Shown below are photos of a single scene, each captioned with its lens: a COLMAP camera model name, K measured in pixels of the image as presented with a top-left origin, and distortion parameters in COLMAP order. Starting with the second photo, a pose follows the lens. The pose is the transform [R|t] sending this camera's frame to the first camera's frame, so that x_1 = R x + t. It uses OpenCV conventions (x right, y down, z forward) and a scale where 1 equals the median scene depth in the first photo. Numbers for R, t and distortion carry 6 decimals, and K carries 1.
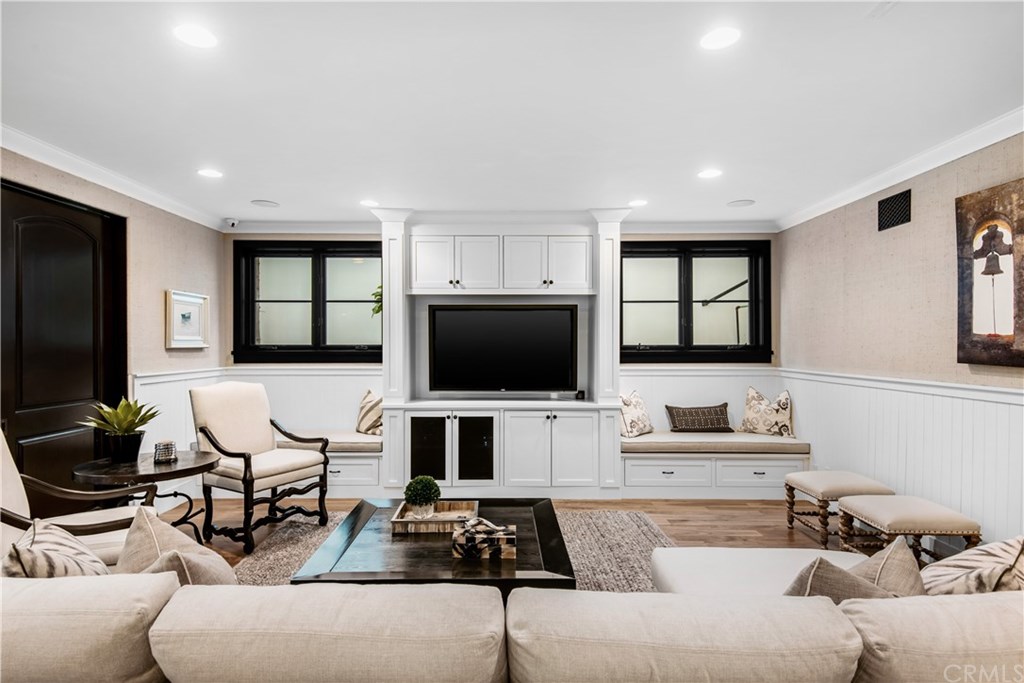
lens RADIAL K [[548.1, 0, 509.5], [0, 548.1, 346.5], [0, 0, 1]] dist [0.039165, 0.000231]
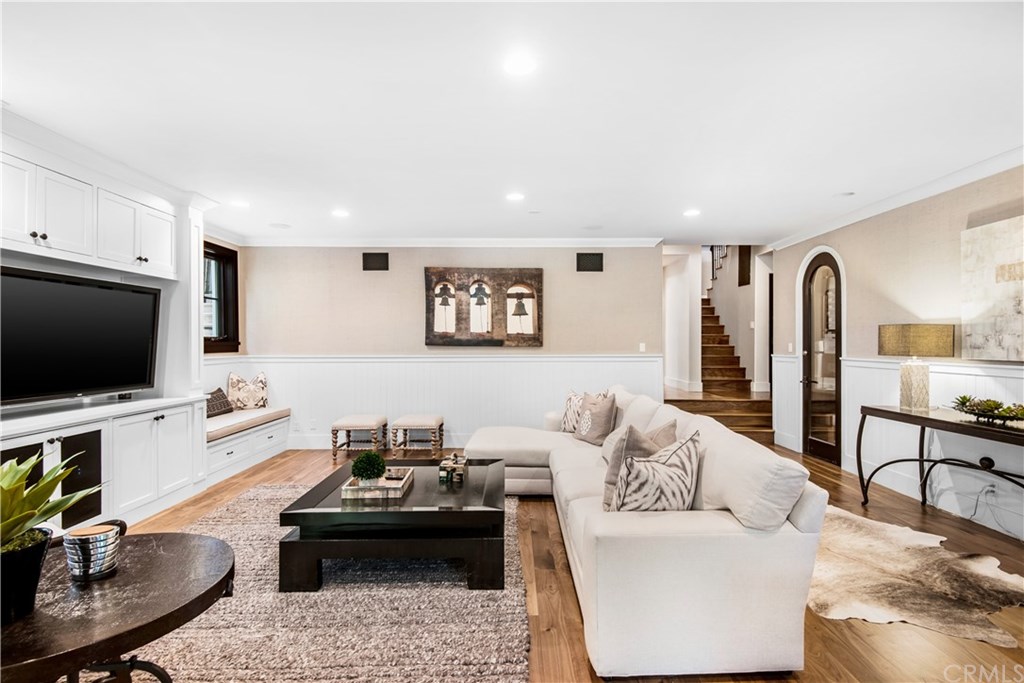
lens RADIAL K [[501.3, 0, 517.2], [0, 501.3, 342.1], [0, 0, 1]] dist [0.003918, 0.000420]
pose [[-0.000359, -0.000428, 1.000000, -0.699311], [0.003976, 0.999992, 0.000429, 0.011654], [-0.999992, 0.003976, -0.000358, 0.427534]]
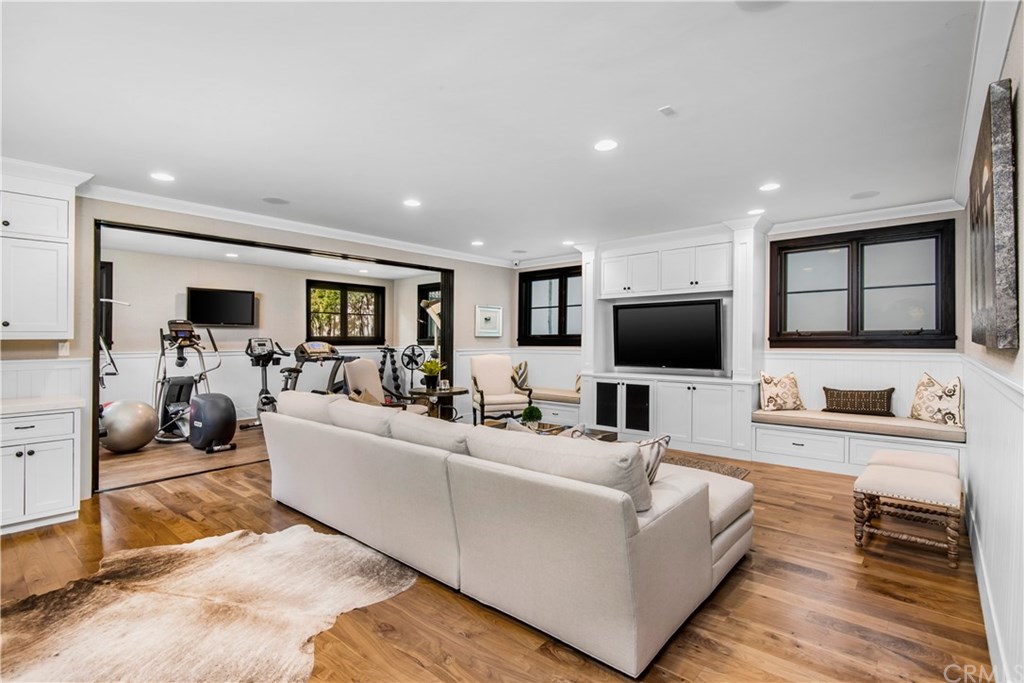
lens RADIAL K [[489.4, 0, 518.3], [0, 489.4, 338.0], [0, 0, 1]] dist [0.015971, -0.001994]
pose [[0.756072, -0.006304, -0.654458, 0.510988], [0.004316, 0.999980, -0.004646, 0.014265], [0.654474, 0.000688, 0.756084, -0.132813]]
